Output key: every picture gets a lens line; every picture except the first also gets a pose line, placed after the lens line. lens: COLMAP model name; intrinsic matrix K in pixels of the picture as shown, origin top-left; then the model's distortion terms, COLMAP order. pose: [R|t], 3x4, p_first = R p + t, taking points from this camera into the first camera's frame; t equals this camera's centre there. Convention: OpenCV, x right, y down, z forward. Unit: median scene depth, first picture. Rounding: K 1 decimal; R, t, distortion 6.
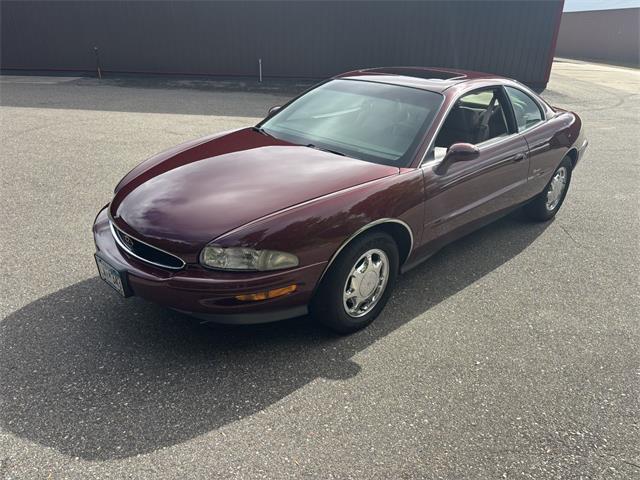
lens RADIAL K [[475.5, 0, 323.4], [0, 475.5, 237.0], [0, 0, 1]] dist [0.038410, -0.051980]
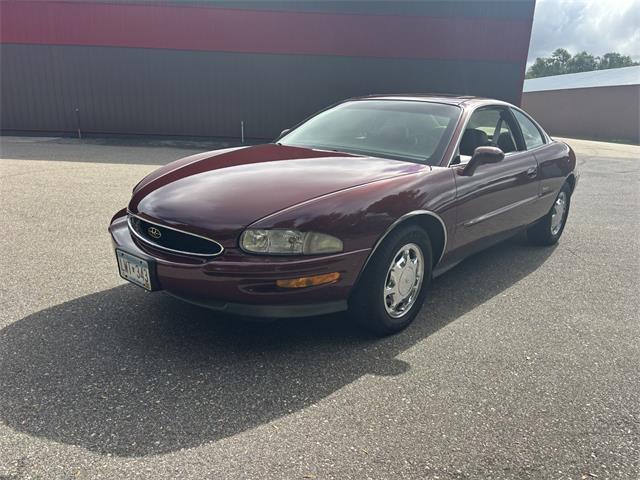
lens RADIAL K [[475.5, 0, 323.4], [0, 475.5, 237.0], [0, 0, 1]] dist [0.038410, -0.051980]
pose [[0.997391, -0.006449, 0.071896, -0.152608], [0.017704, 0.987434, -0.157034, 0.173179], [-0.069980, 0.157897, 0.984973, 0.059292]]
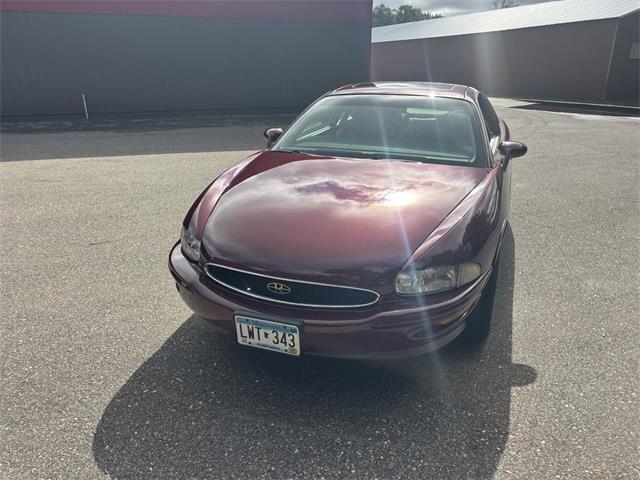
lens RADIAL K [[477.5, 0, 295.2], [0, 477.5, 237.0], [0, 0, 1]] dist [0.002798, 0.000711]
pose [[0.911162, -0.160536, 0.379489, -0.697850], [0.185317, 0.982238, -0.029432, -0.050112], [-0.368023, 0.097143, 0.924728, 0.239300]]
